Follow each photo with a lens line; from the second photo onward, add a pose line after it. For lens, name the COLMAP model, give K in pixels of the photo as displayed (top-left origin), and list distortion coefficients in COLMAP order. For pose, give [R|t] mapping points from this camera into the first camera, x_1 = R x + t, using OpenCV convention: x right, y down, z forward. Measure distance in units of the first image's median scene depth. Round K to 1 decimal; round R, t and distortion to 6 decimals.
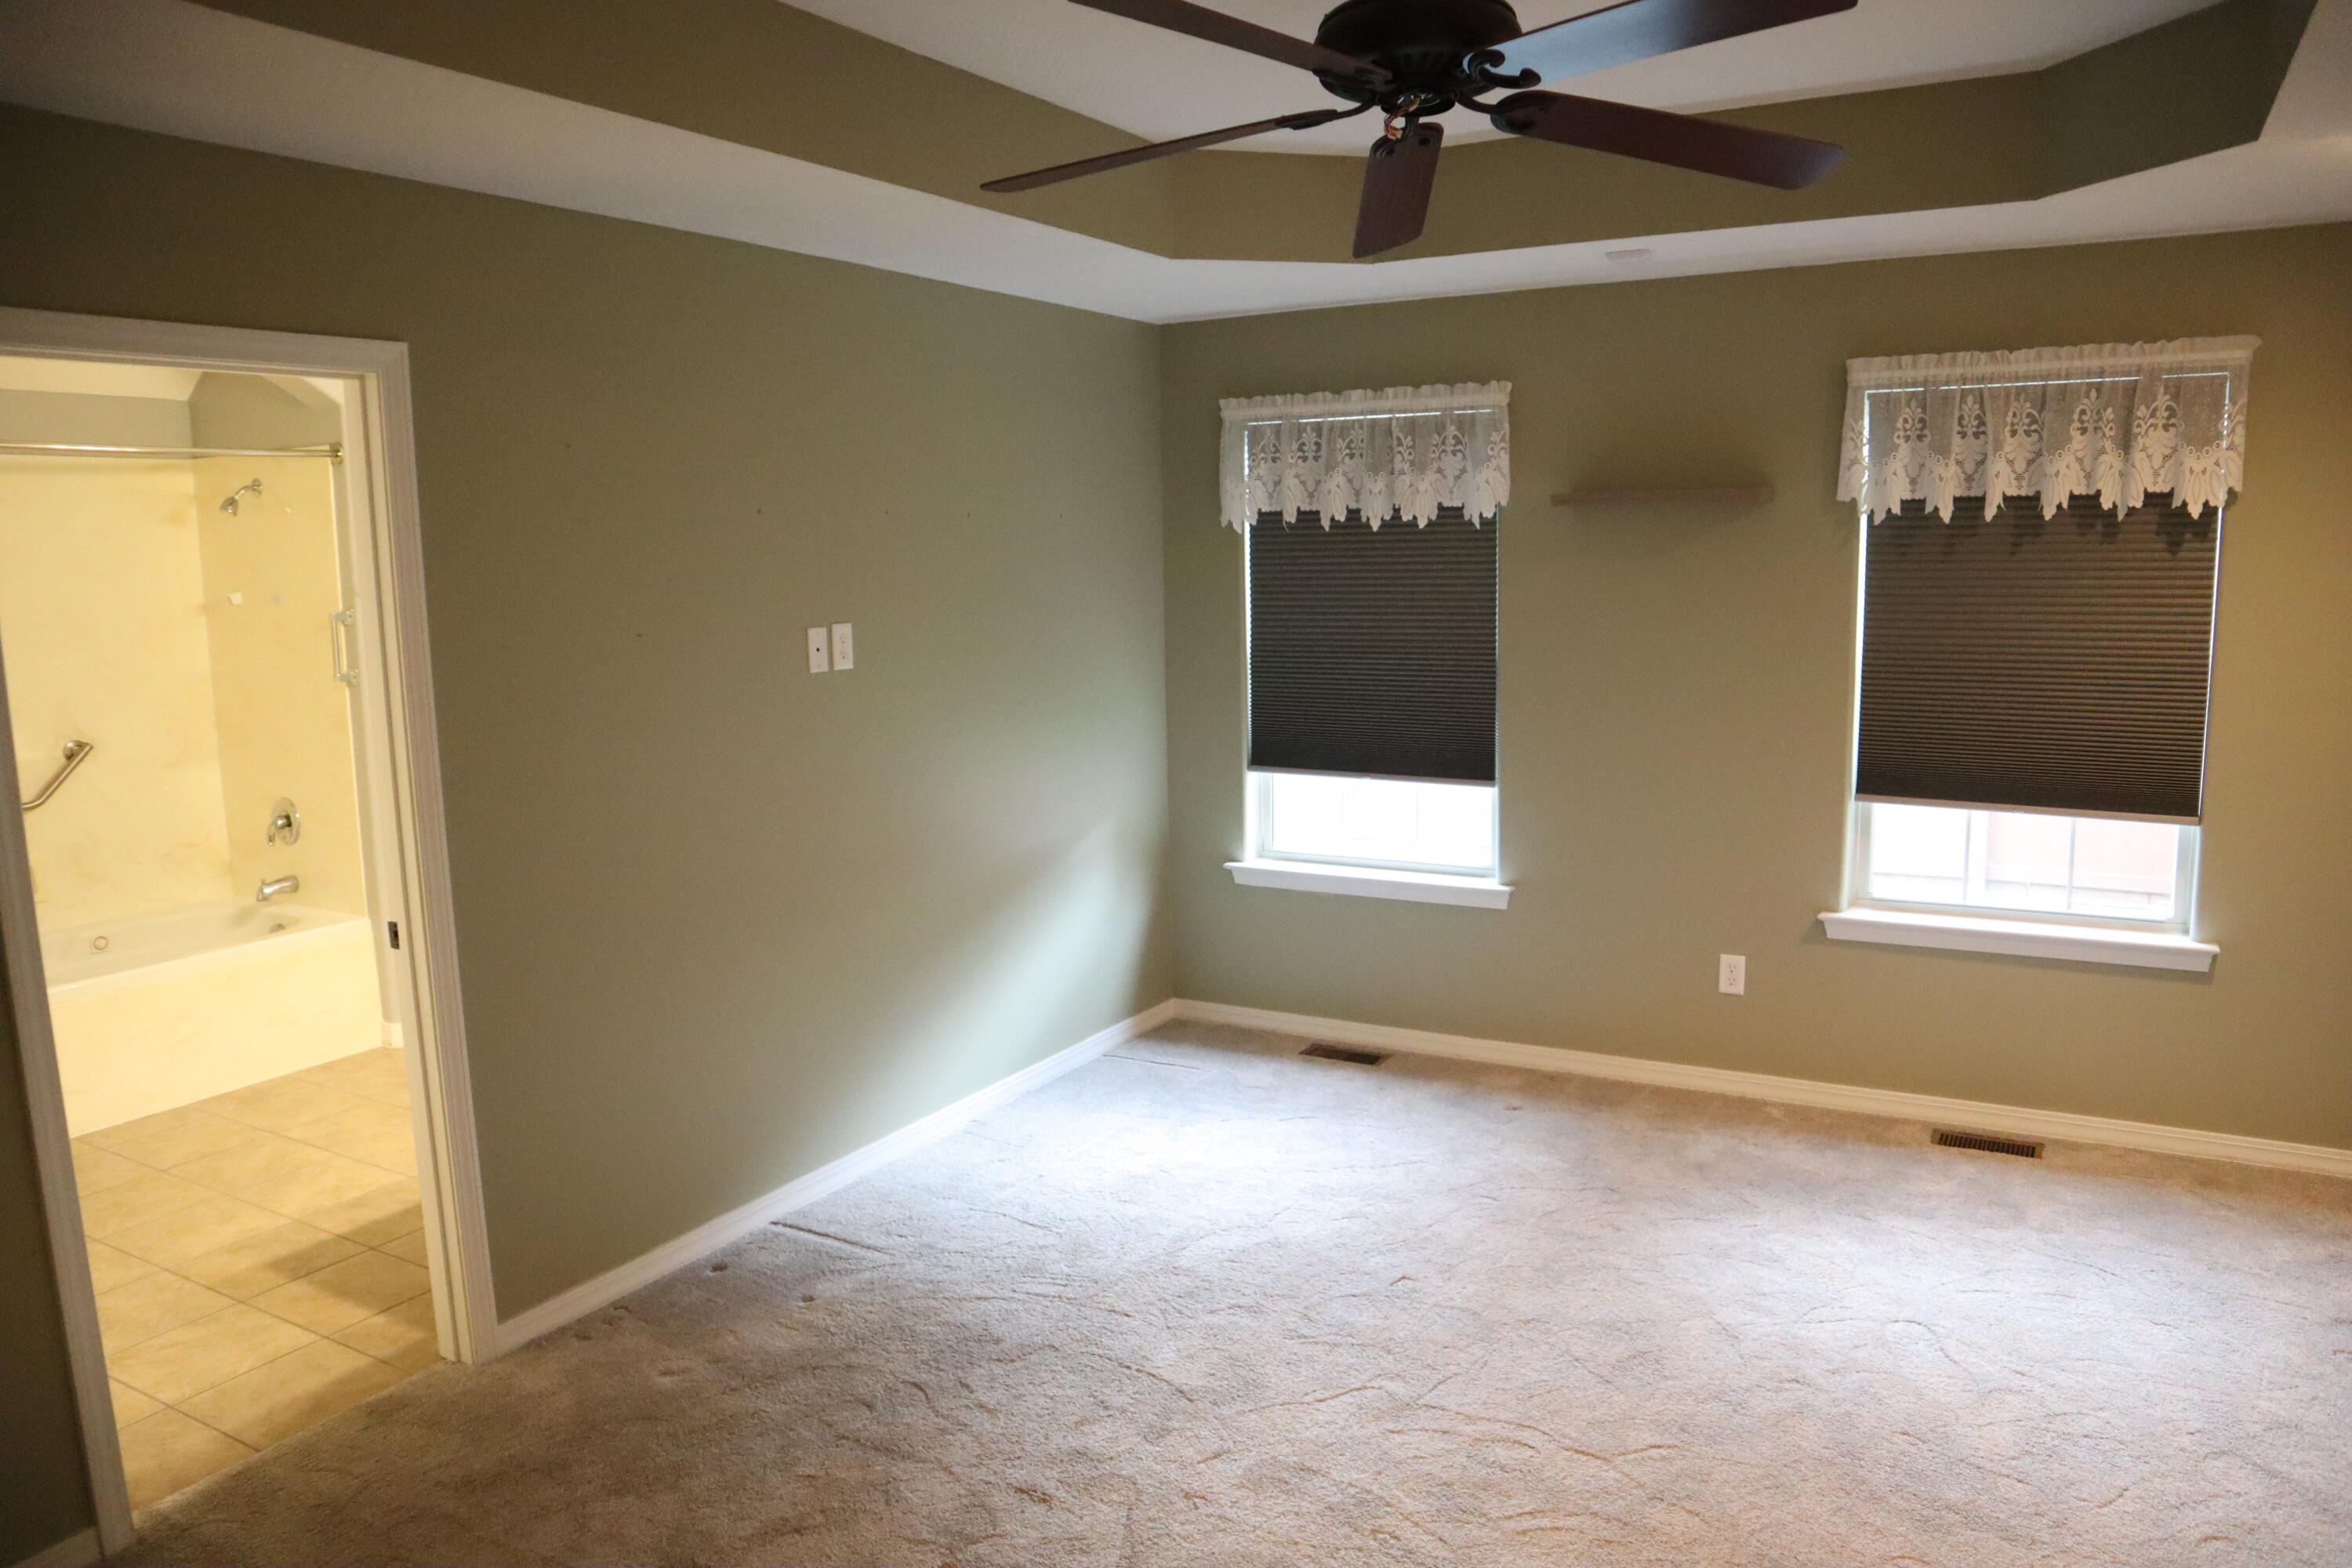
lens RADIAL K [[1625.3, 0, 1176.0], [0, 1625.3, 784.0], [0, 0, 1]] dist [-0.131080, 0.075869]
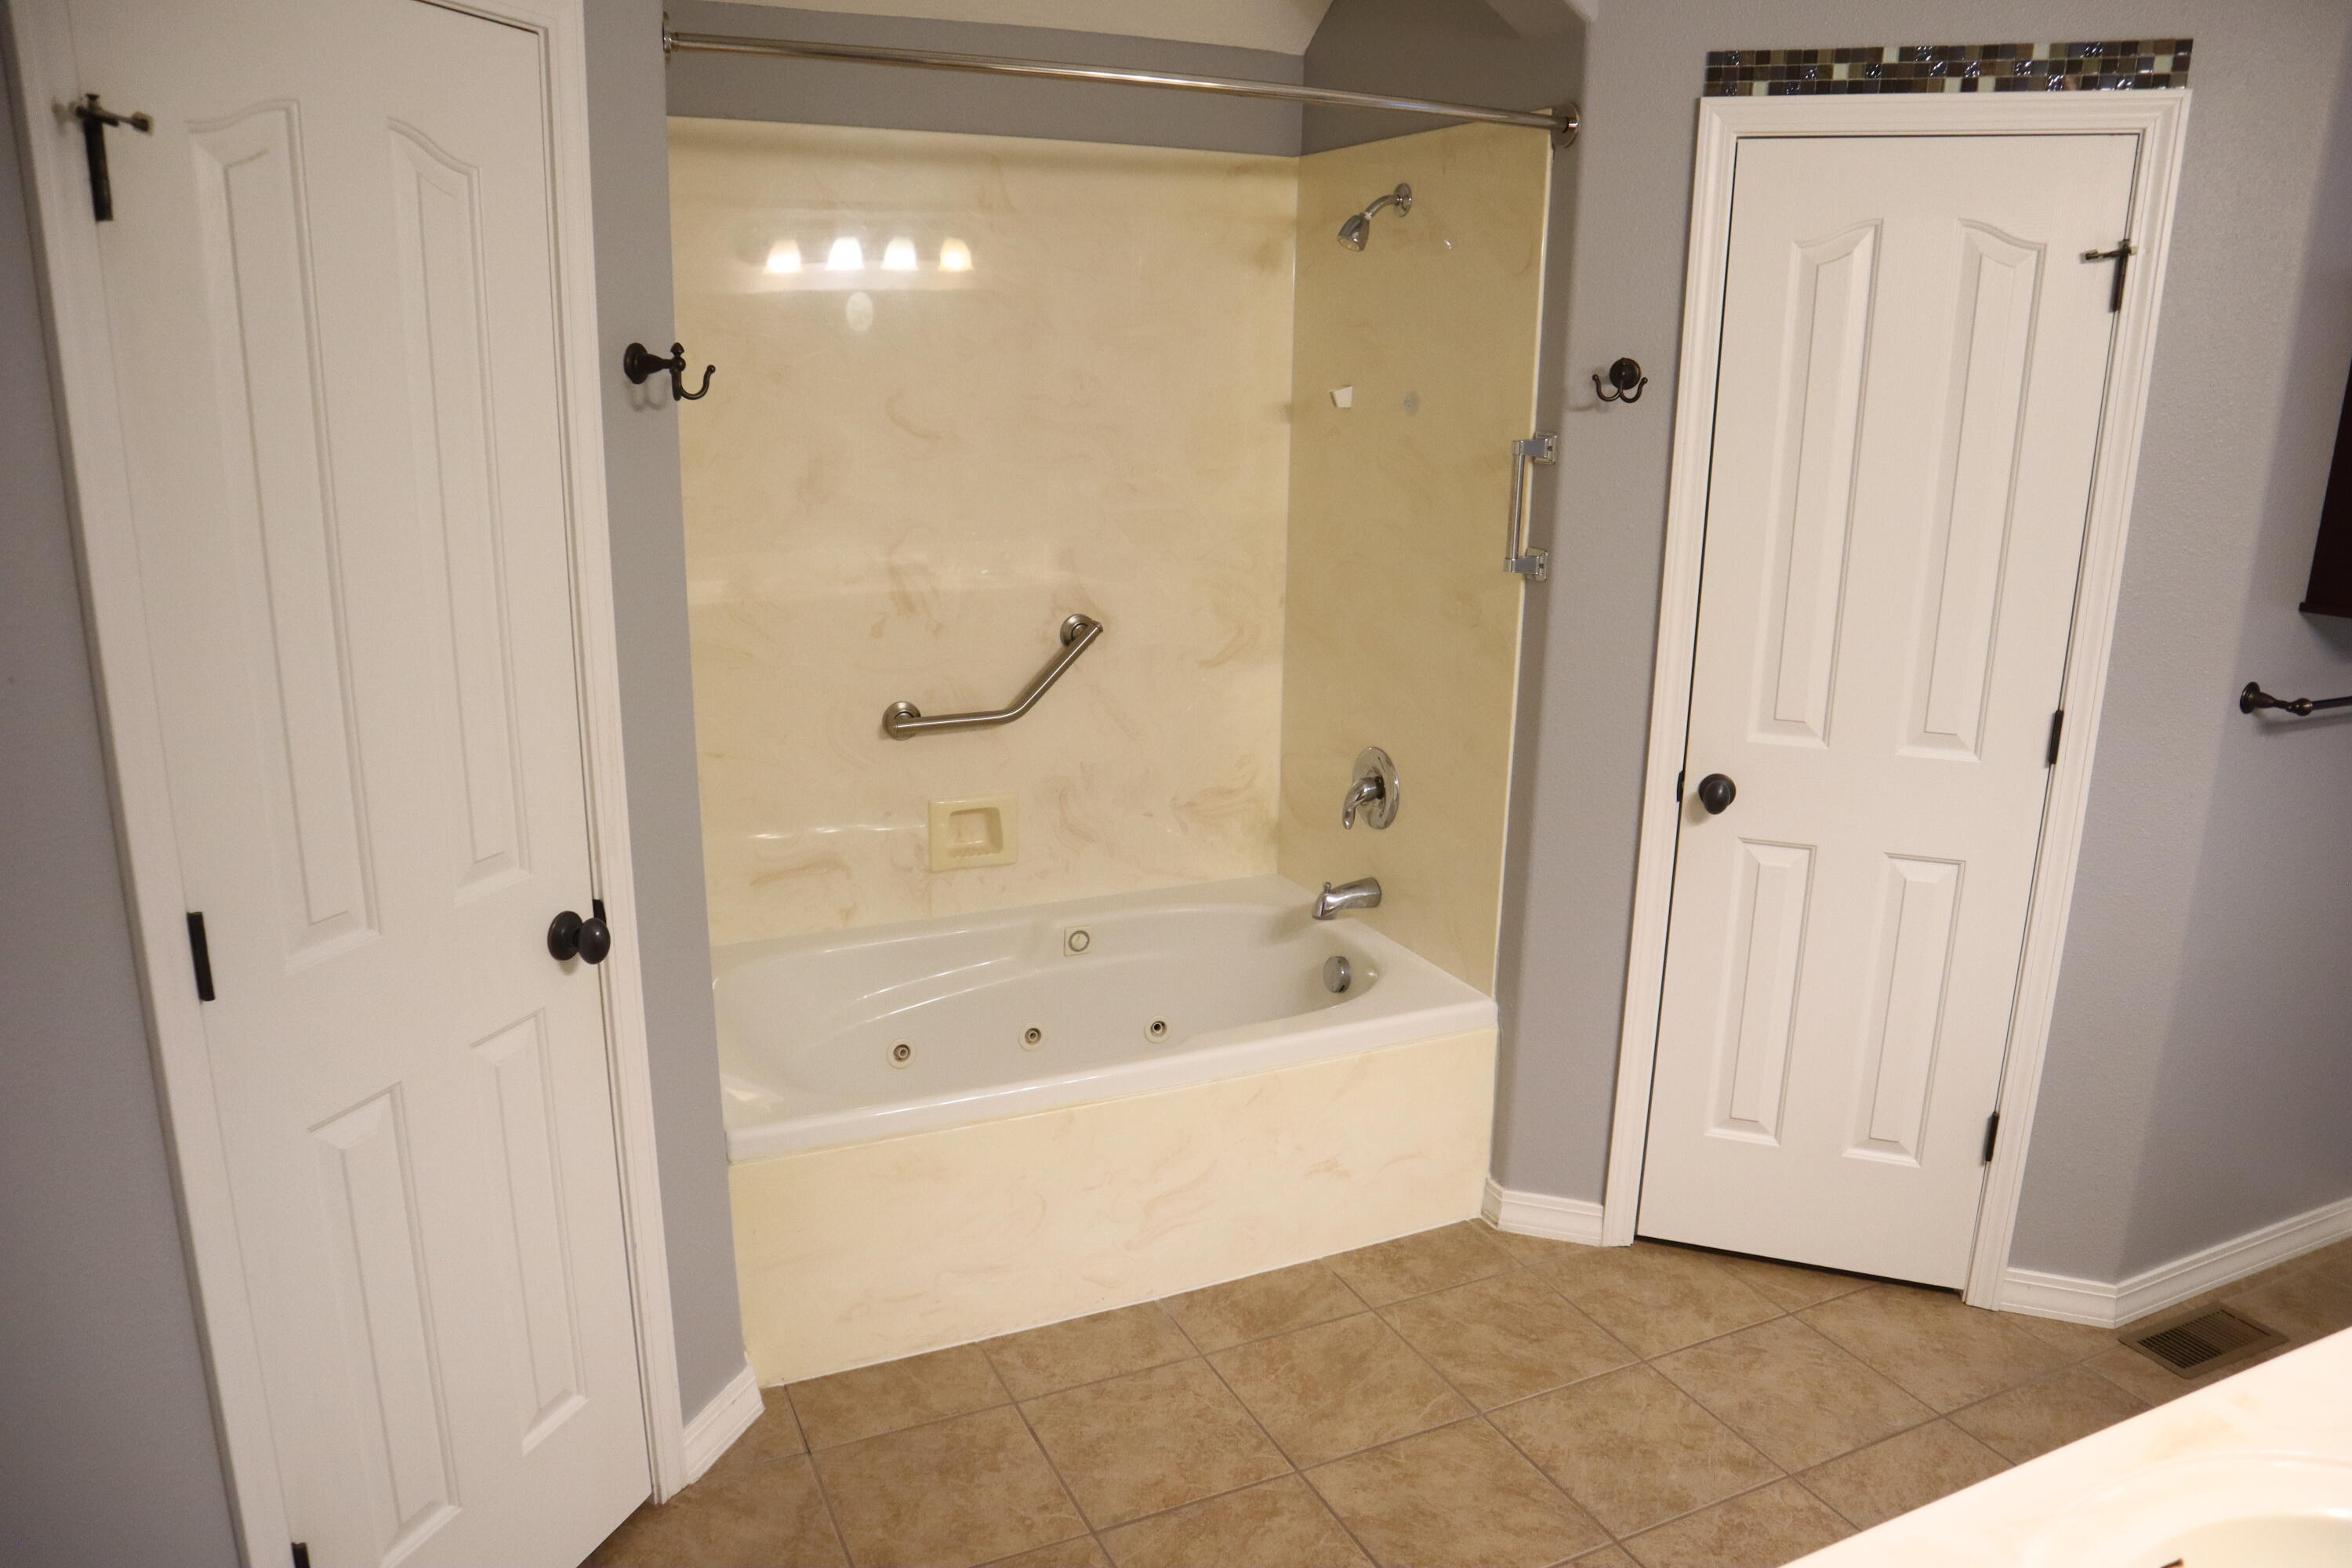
lens RADIAL K [[1625.7, 0, 1180.0], [0, 1625.7, 790.1], [0, 0, 1]] dist [-0.129948, 0.075921]
pose [[0.822420, 0.175866, -0.541015, -0.302952], [-0.113009, 0.982568, 0.147611, -0.057113], [0.557544, -0.060259, 0.827958, 0.463319]]
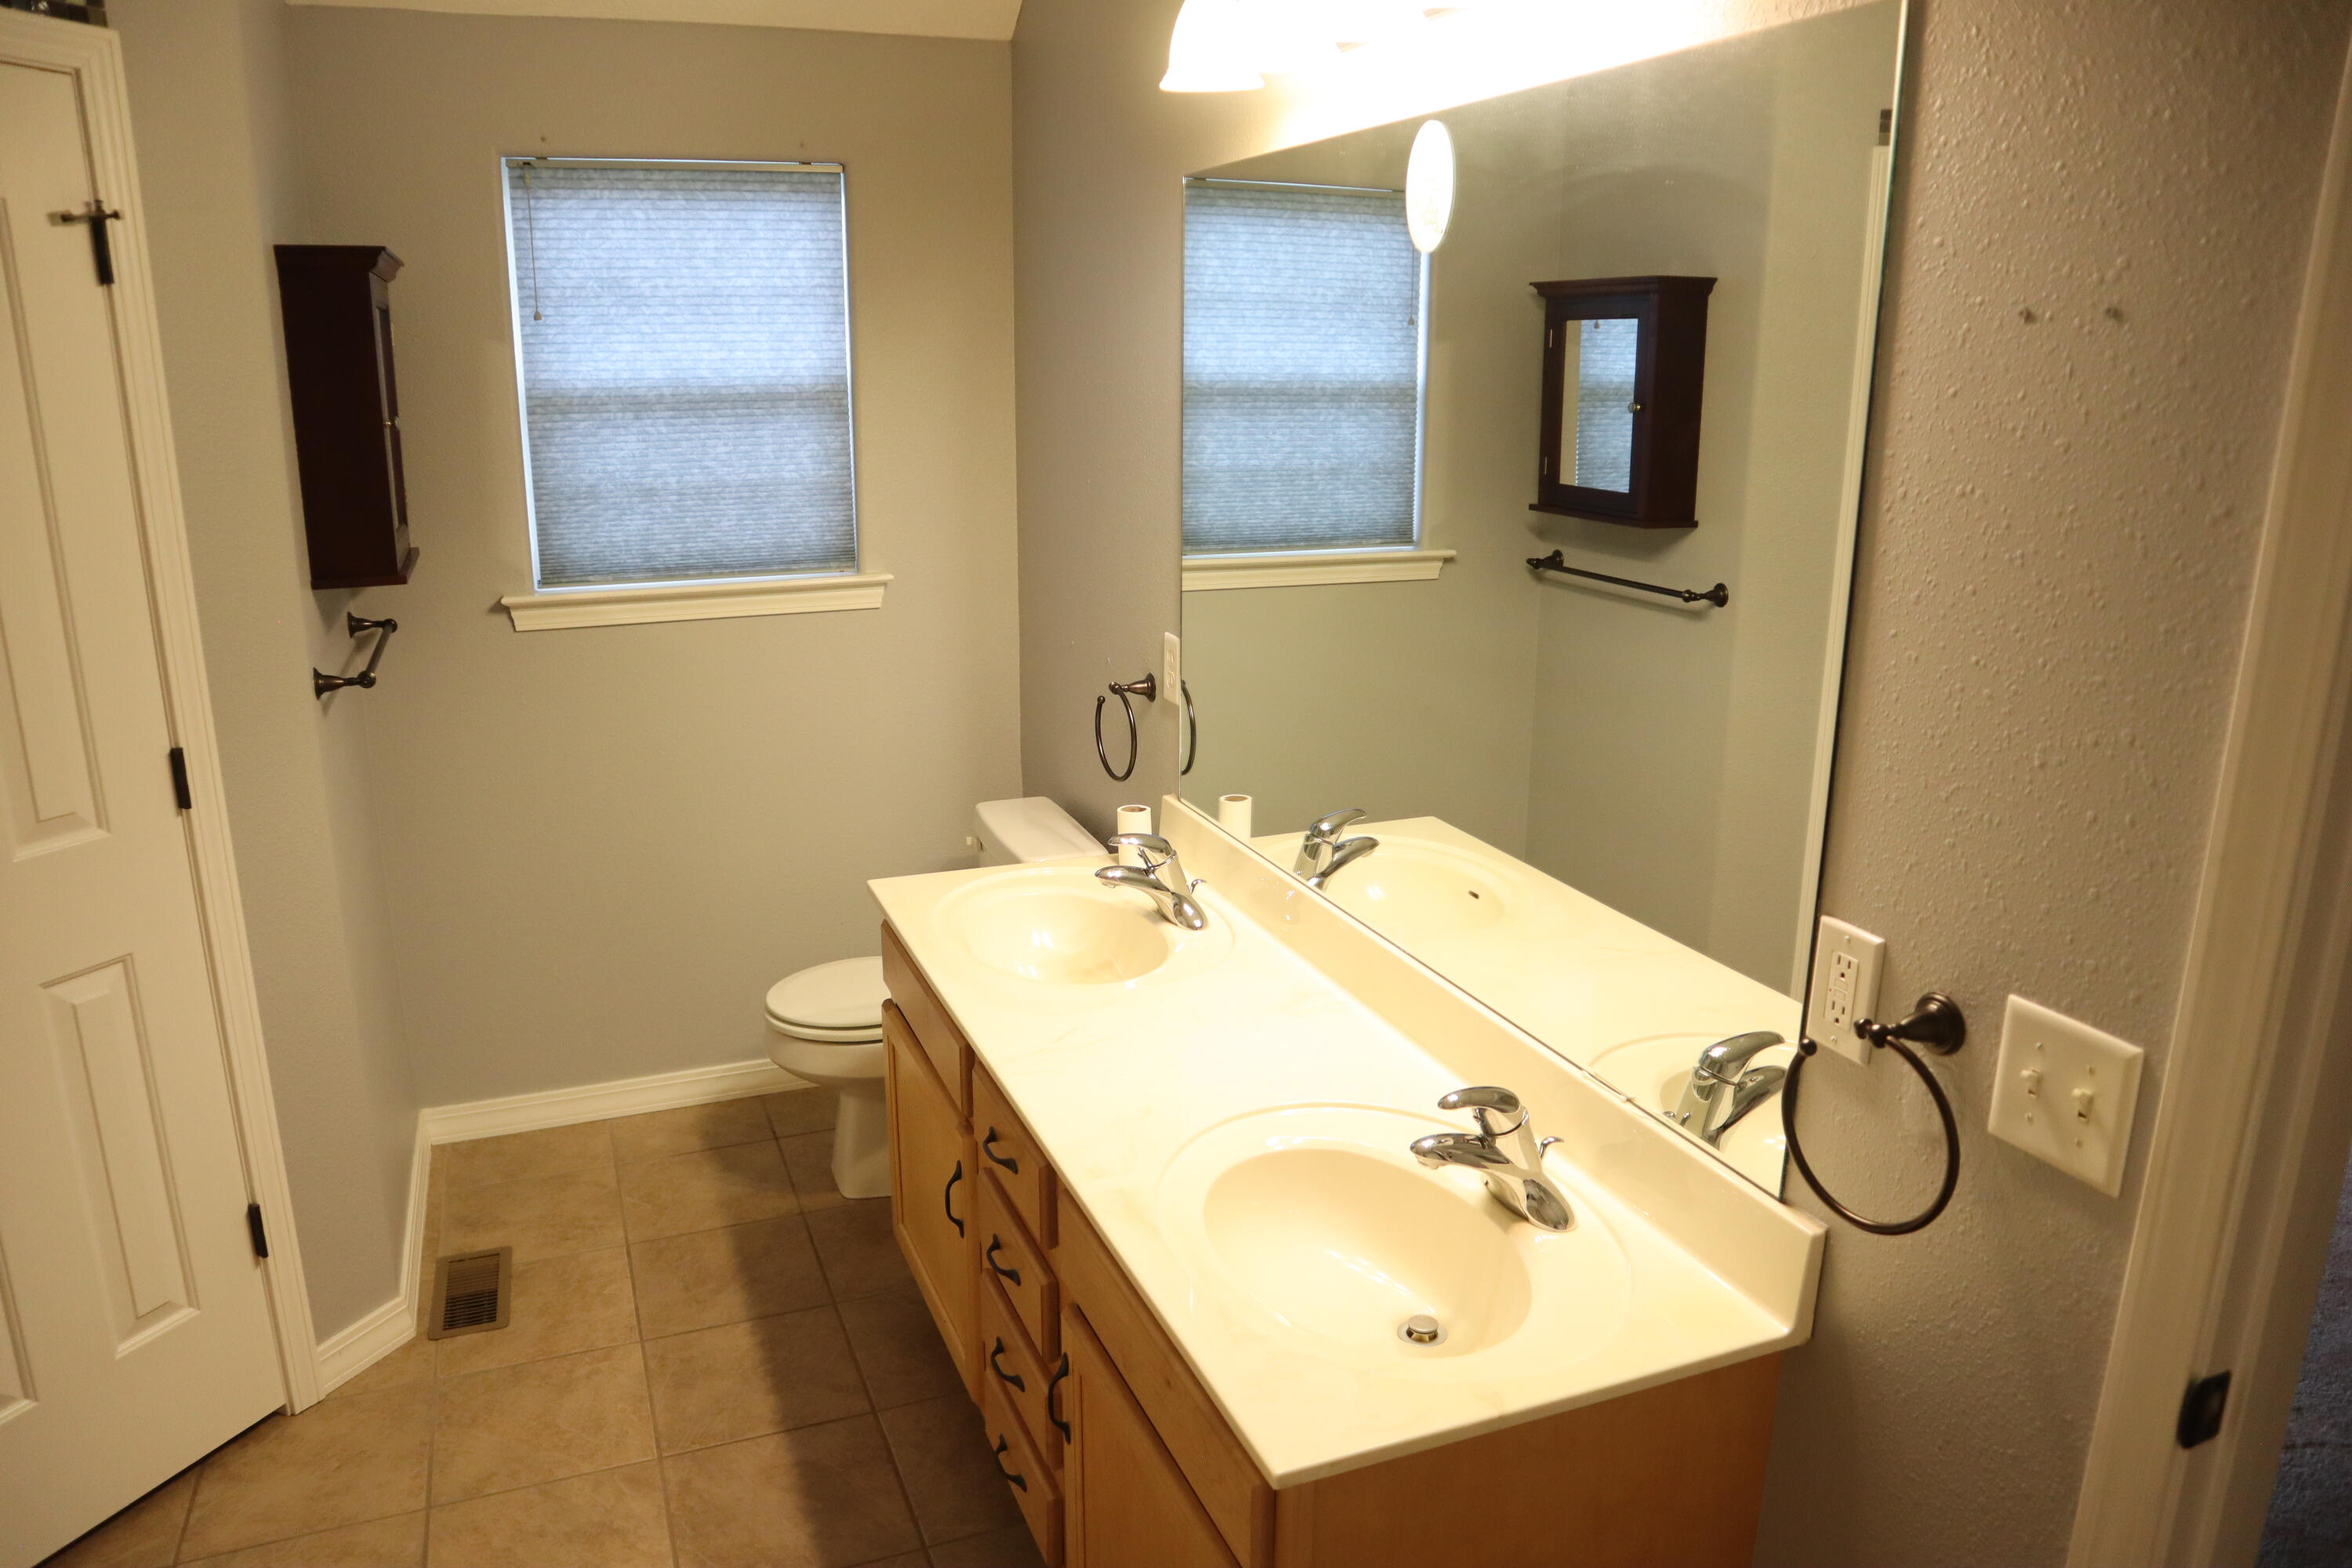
lens RADIAL K [[1625.7, 0, 1180.0], [0, 1625.7, 790.1], [0, 0, 1]] dist [-0.129948, 0.075921]
pose [[0.615817, -0.182761, 0.766399, -0.493565], [0.103085, 0.983053, 0.151595, -0.064580], [-0.781116, -0.014351, 0.624220, 0.543684]]
